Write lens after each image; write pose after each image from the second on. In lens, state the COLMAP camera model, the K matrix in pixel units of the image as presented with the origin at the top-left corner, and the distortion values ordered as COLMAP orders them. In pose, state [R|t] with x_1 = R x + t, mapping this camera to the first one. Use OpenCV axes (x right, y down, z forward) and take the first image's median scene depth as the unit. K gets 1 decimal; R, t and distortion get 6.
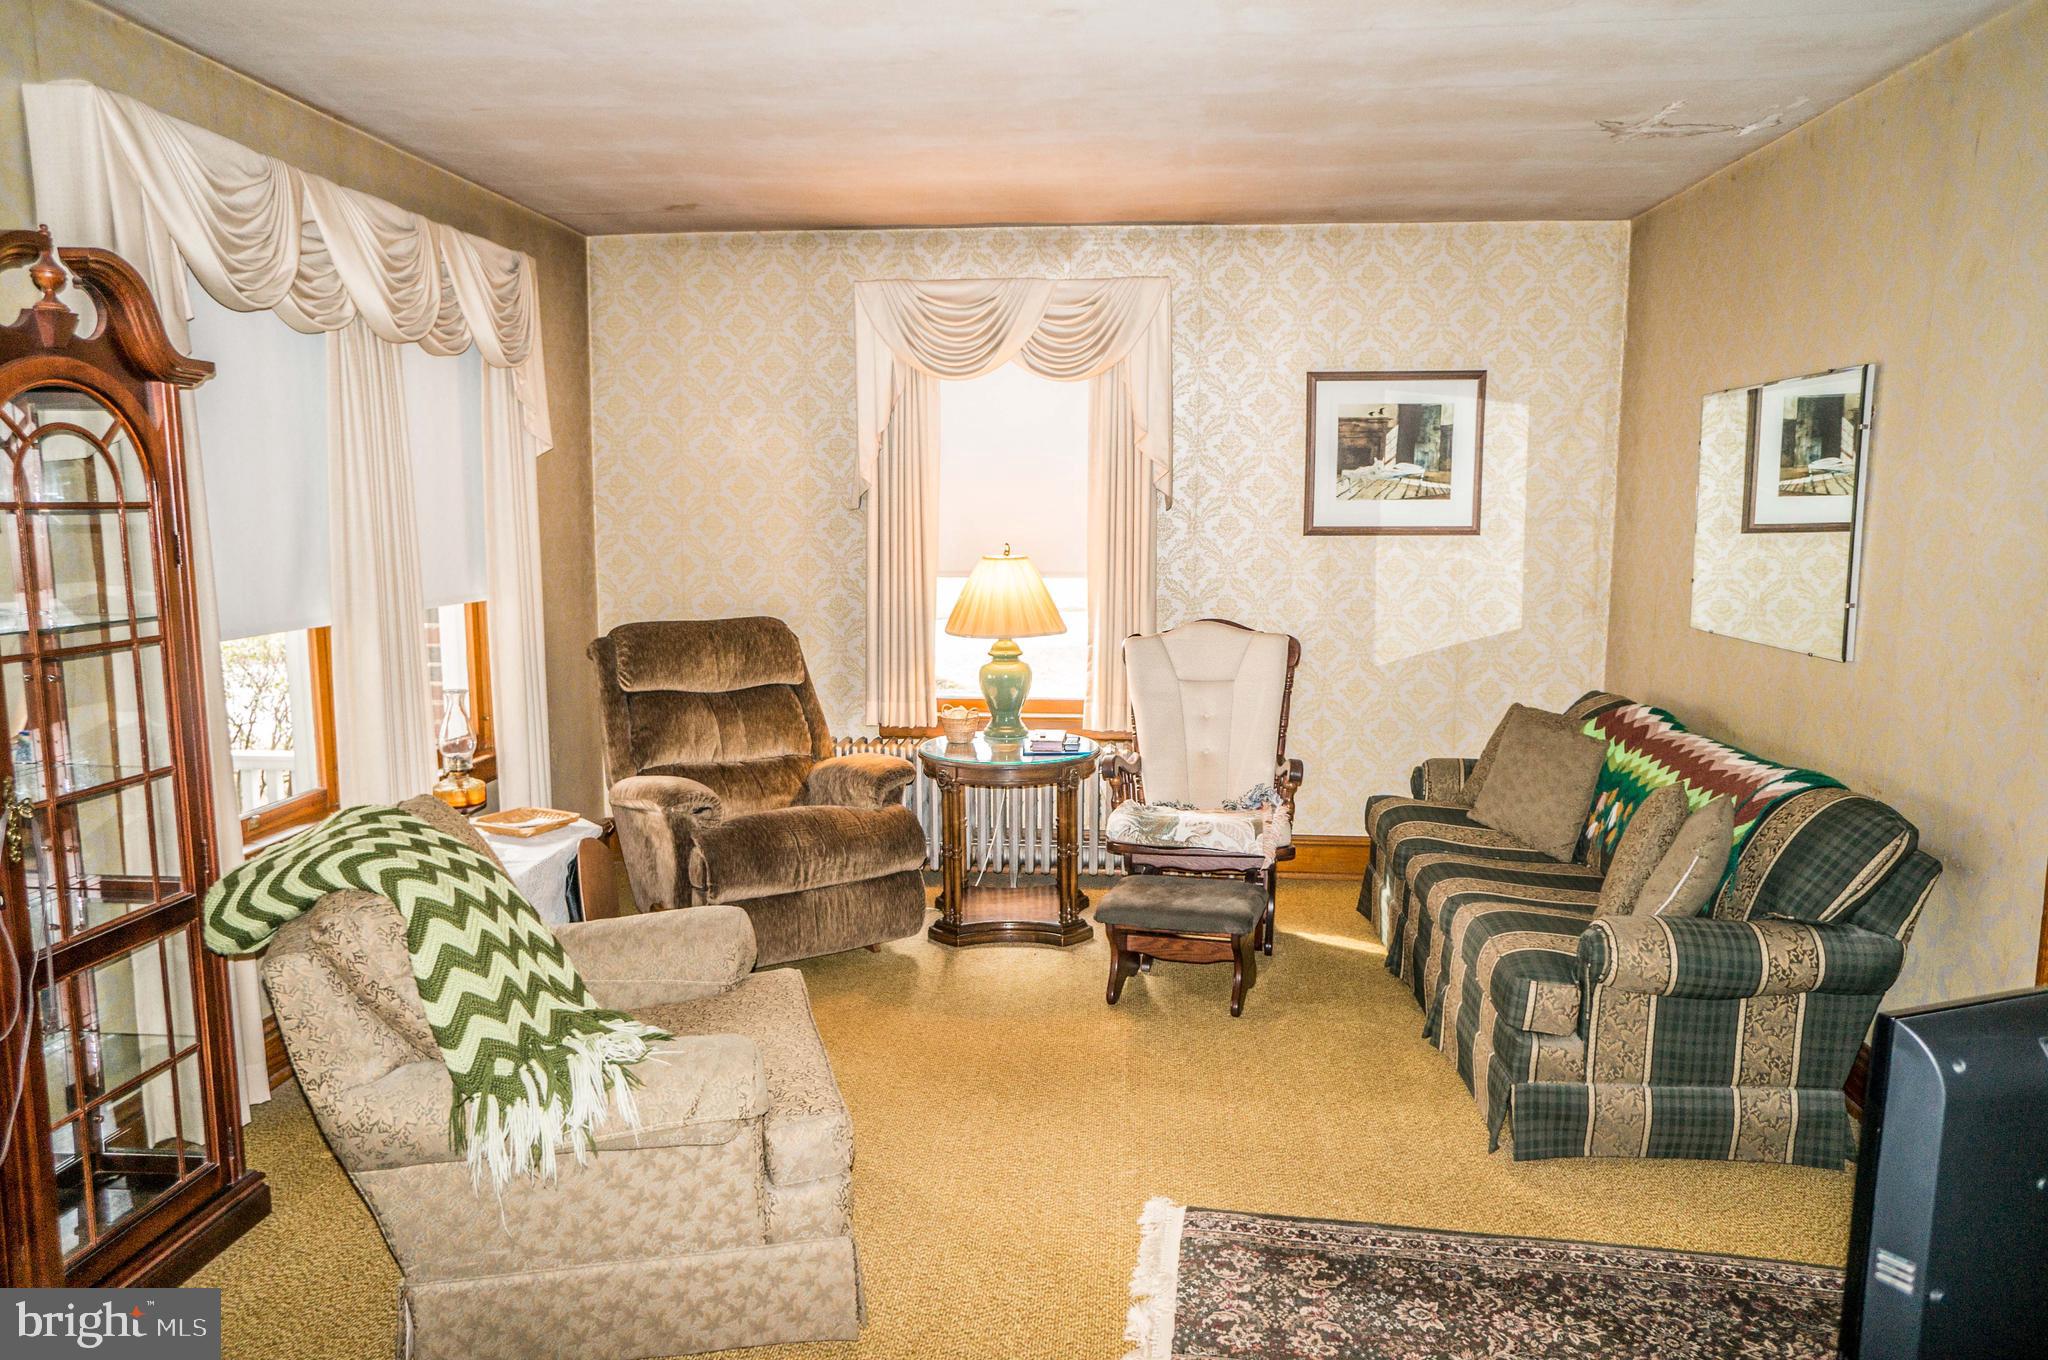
lens RADIAL K [[1391.5, 0, 1010.6], [0, 1391.5, 699.8], [0, 0, 1]] dist [-0.059441, 0.082795]
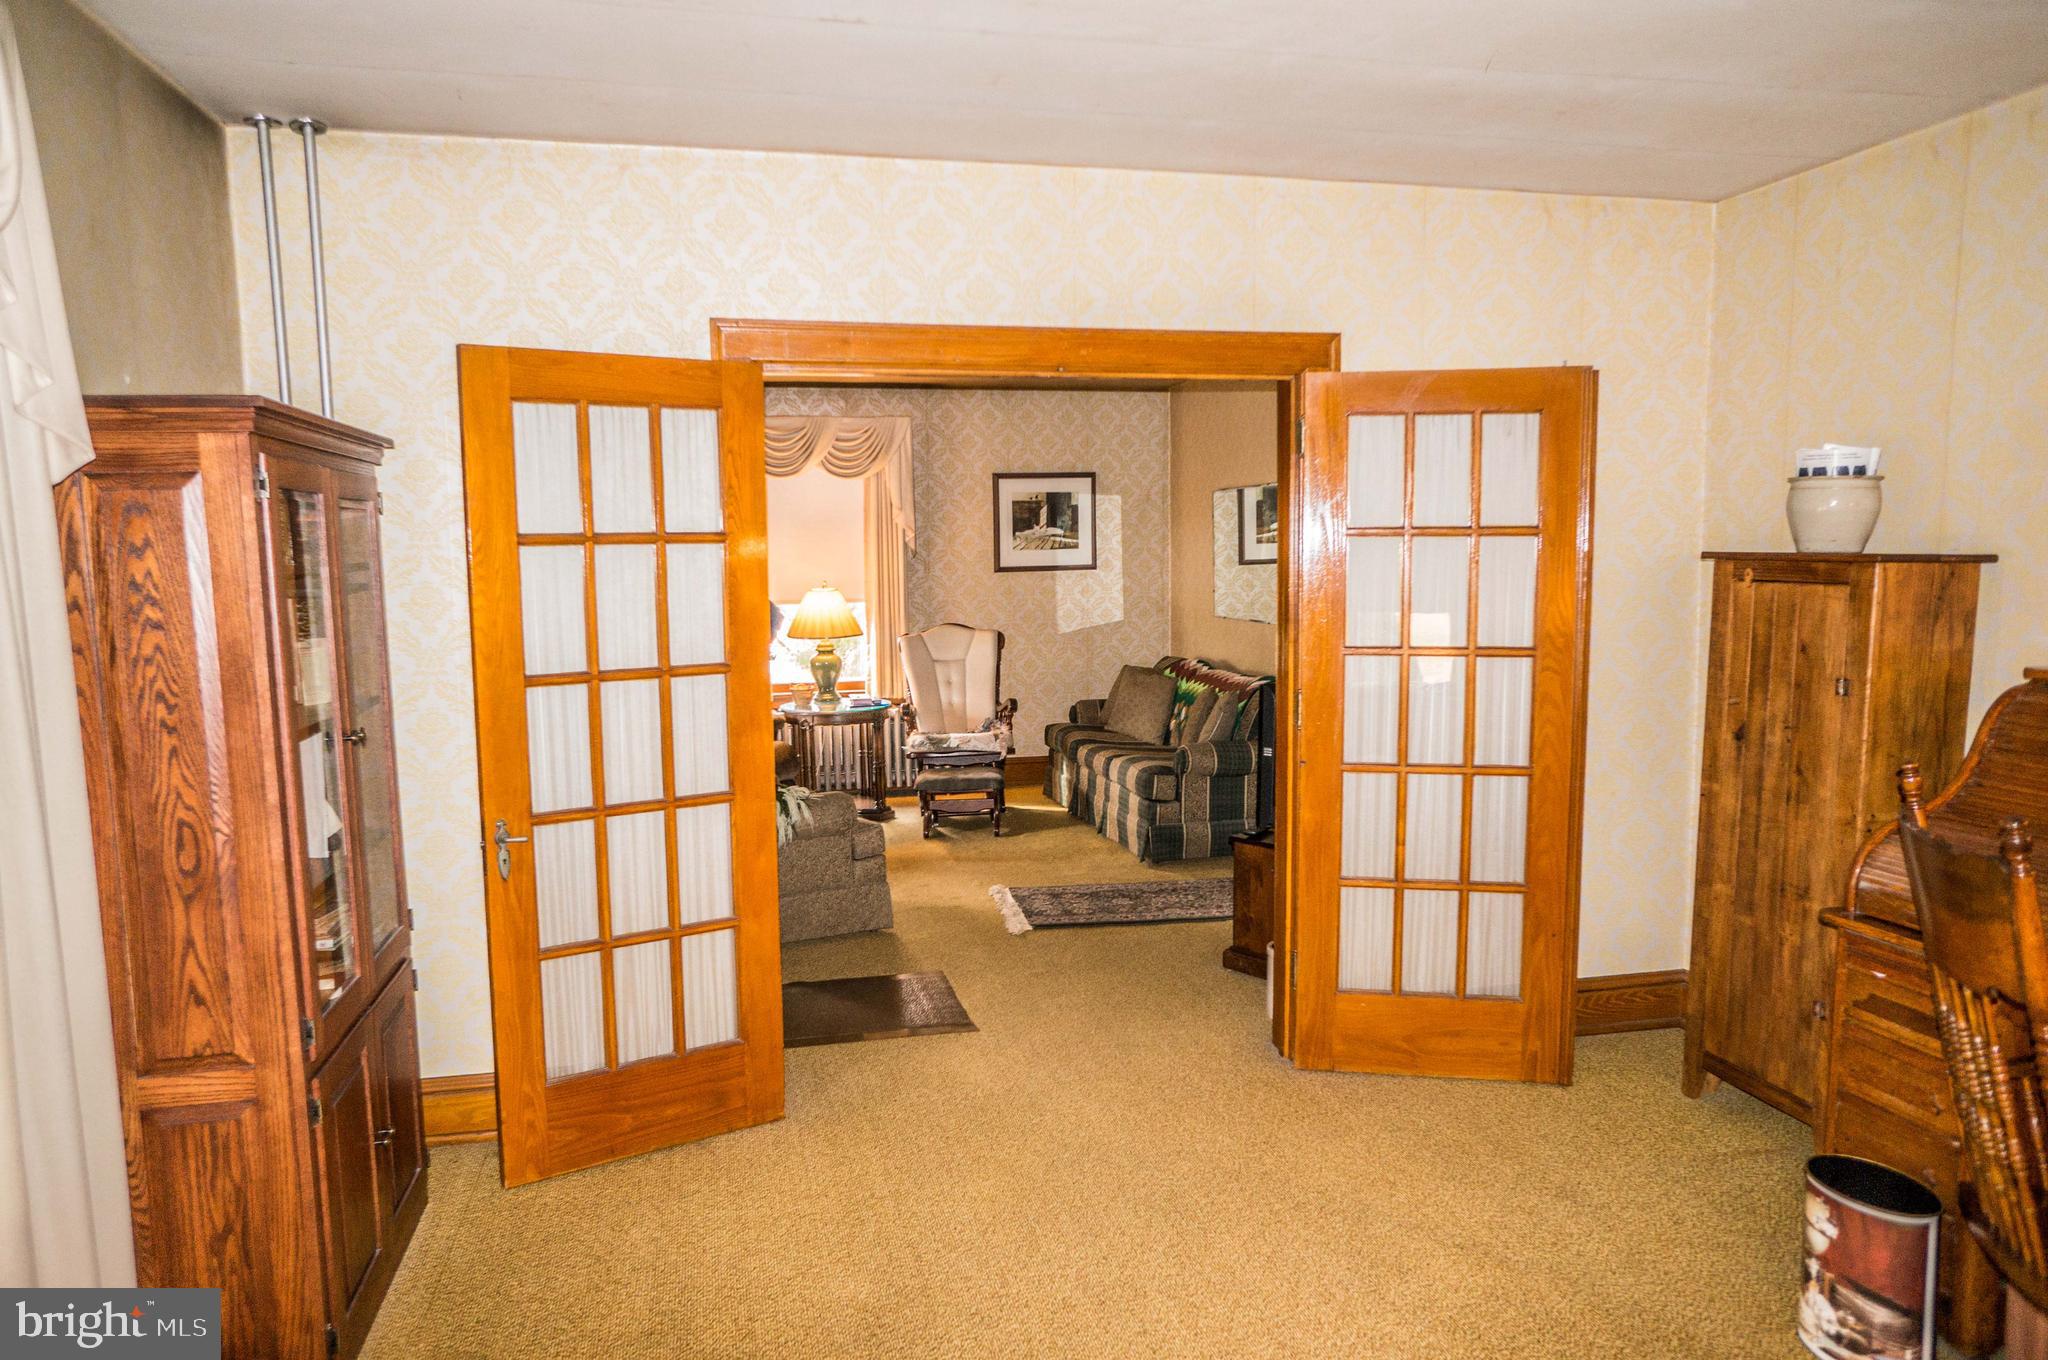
lens RADIAL K [[1391.5, 0, 1014.4], [0, 1391.5, 685.9], [0, 0, 1]] dist [-0.059441, 0.082795]
pose [[0.952480, -0.044033, 0.301402, -0.275053], [0.058598, 0.997502, -0.039452, 0.083552], [-0.298911, 0.055239, 0.952681, -0.578420]]
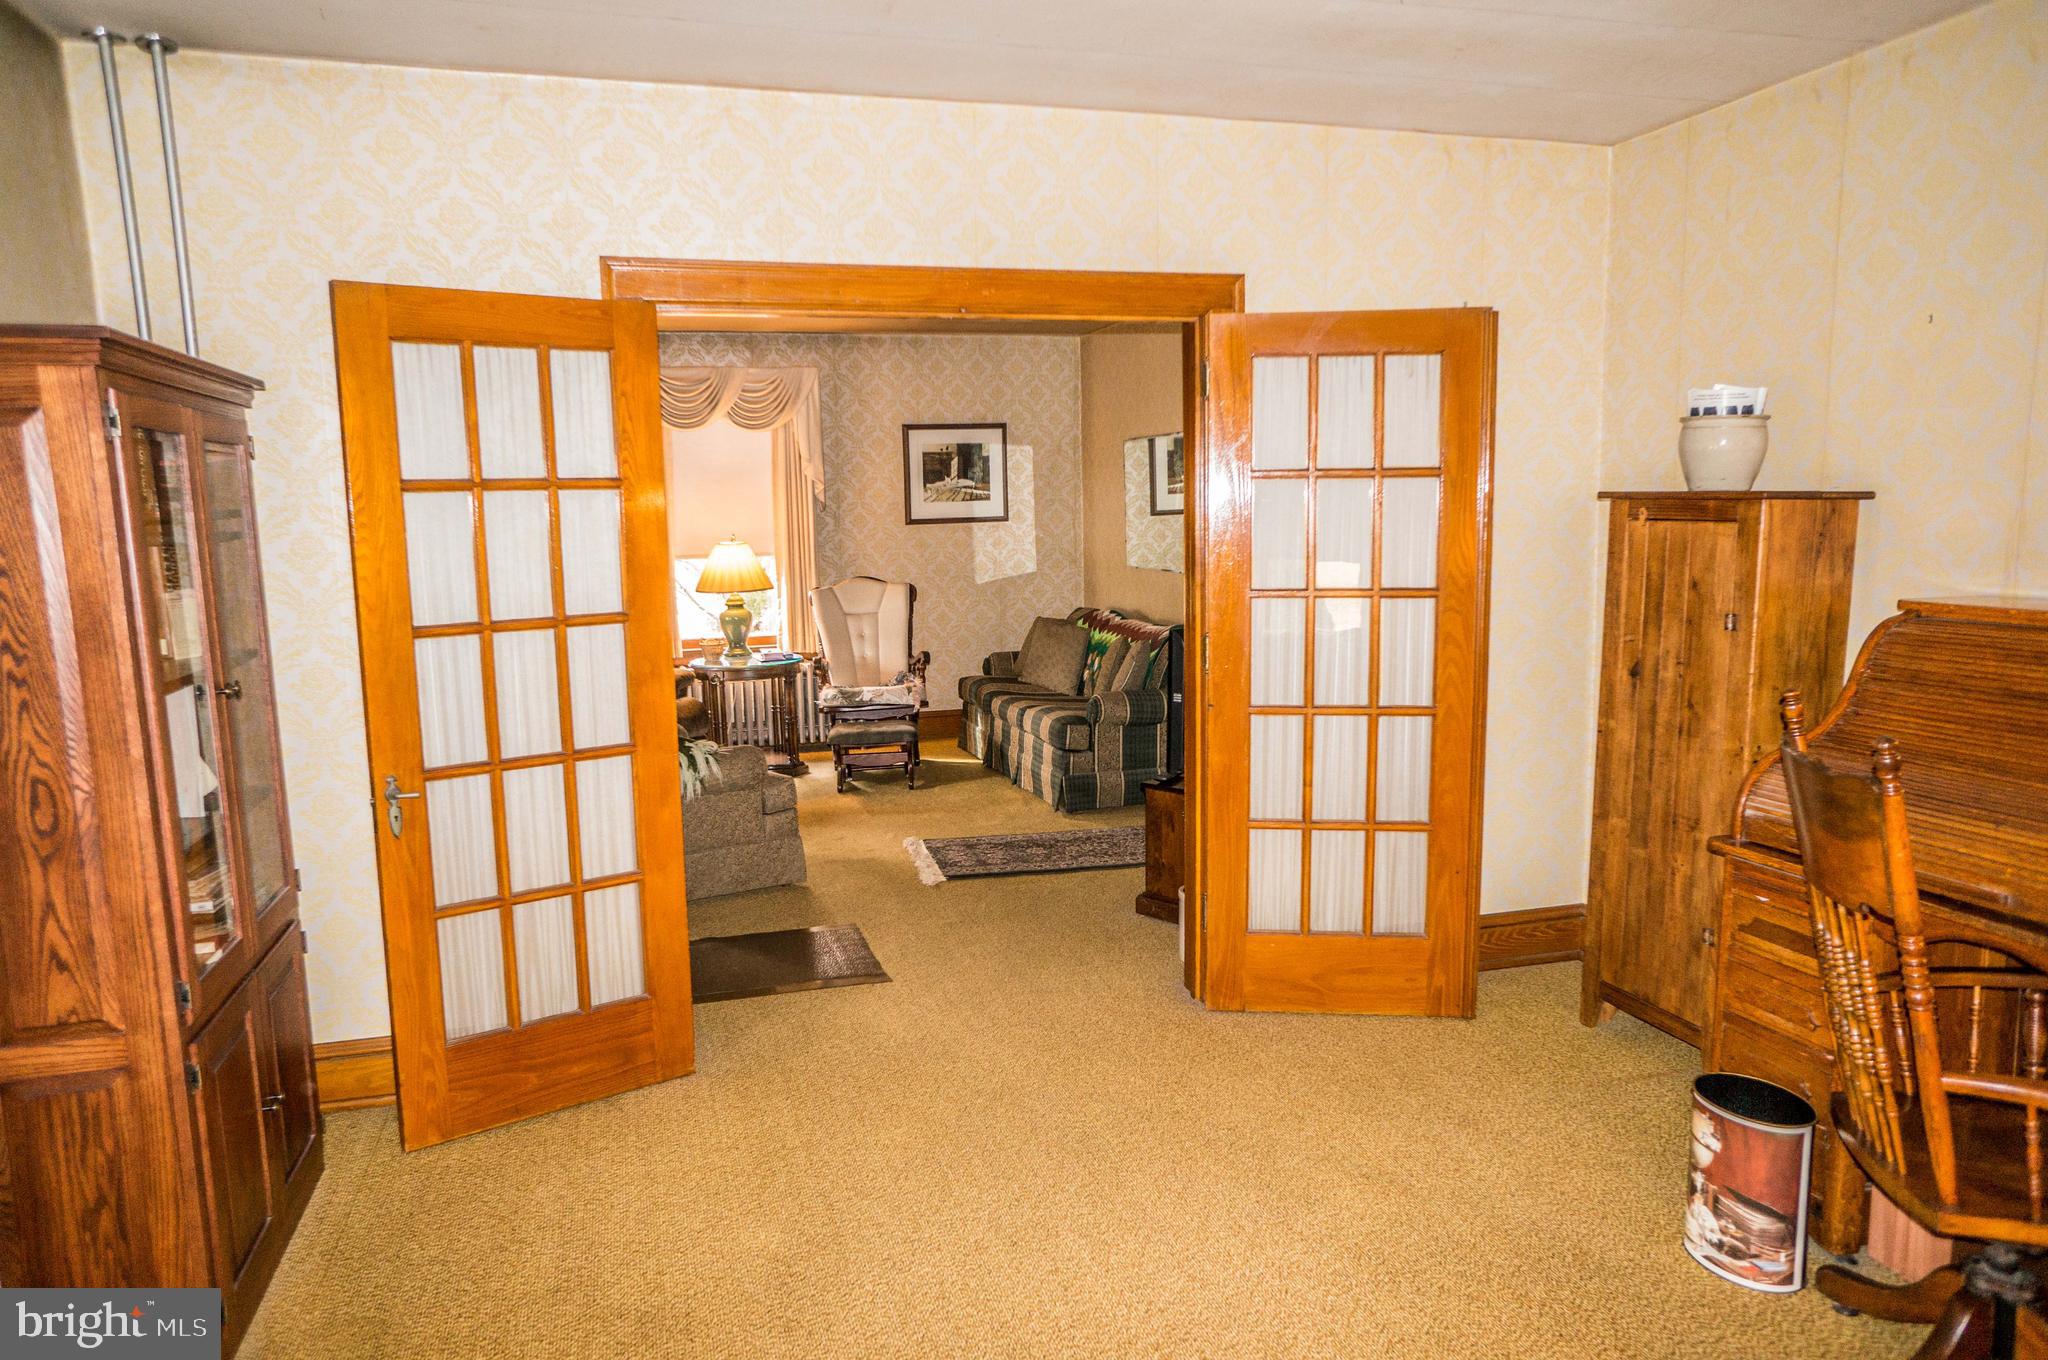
lens RADIAL K [[1391.5, 0, 1015.7], [0, 1391.5, 686.0], [0, 0, 1]] dist [-0.059441, 0.082795]
pose [[0.932193, -0.067329, 0.355645, -0.267812], [0.073892, 0.997254, -0.004884, 0.089508], [-0.354339, 0.030832, 0.934608, -0.574717]]
